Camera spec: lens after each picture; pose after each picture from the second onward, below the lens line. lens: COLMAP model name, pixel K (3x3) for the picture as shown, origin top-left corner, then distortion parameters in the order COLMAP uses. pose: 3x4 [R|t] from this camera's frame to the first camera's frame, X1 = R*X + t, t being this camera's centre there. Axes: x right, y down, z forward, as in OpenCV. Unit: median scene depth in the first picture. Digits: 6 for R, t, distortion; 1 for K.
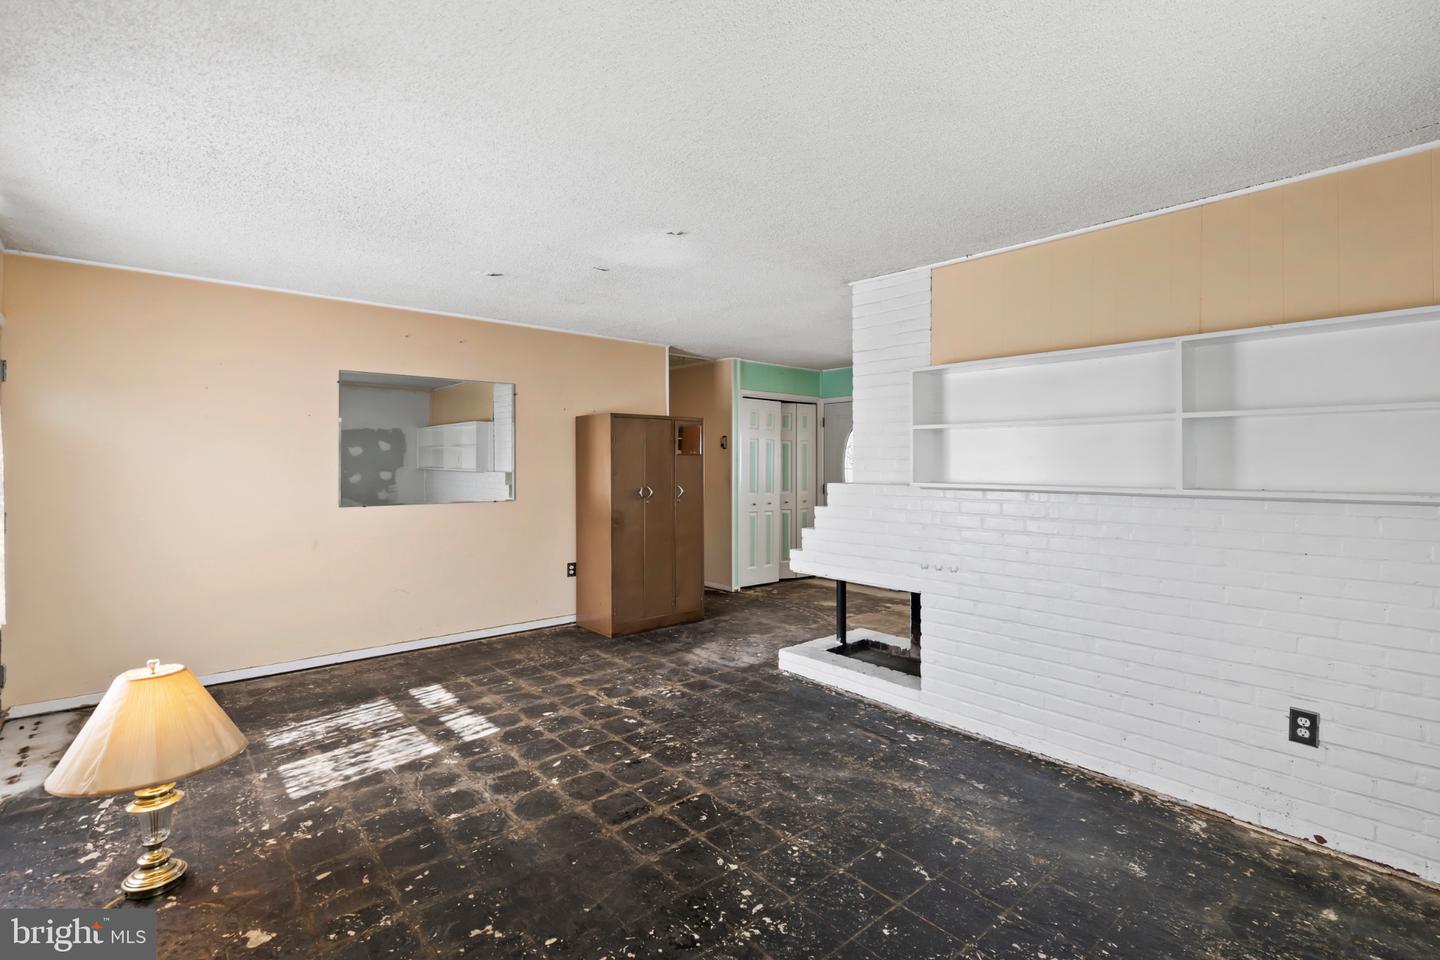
lens RADIAL K [[651.1, 0, 730.5], [0, 651.1, 470.6], [0, 0, 1]] dist [-0.003882, 0.000719]
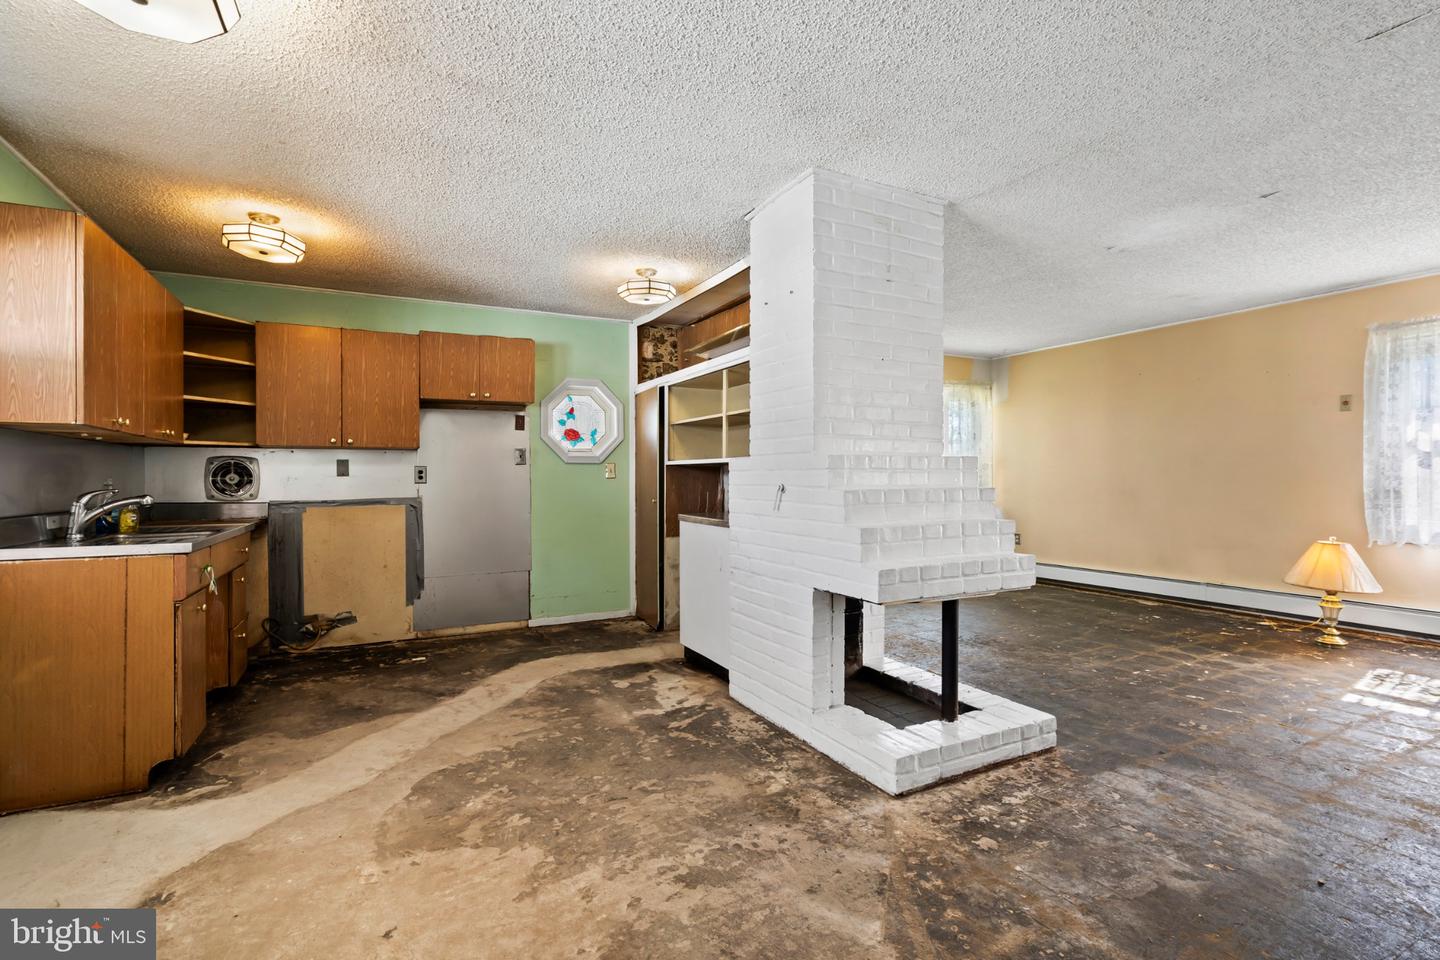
lens RADIAL K [[651.1, 0, 711.6], [0, 651.1, 480.5], [0, 0, 1]] dist [-0.003882, 0.000719]
pose [[-0.964634, 0.002191, 0.263584, 0.352185], [0.007469, 0.999791, 0.019023, 0.043508], [-0.263488, 0.020319, -0.964449, 2.590005]]
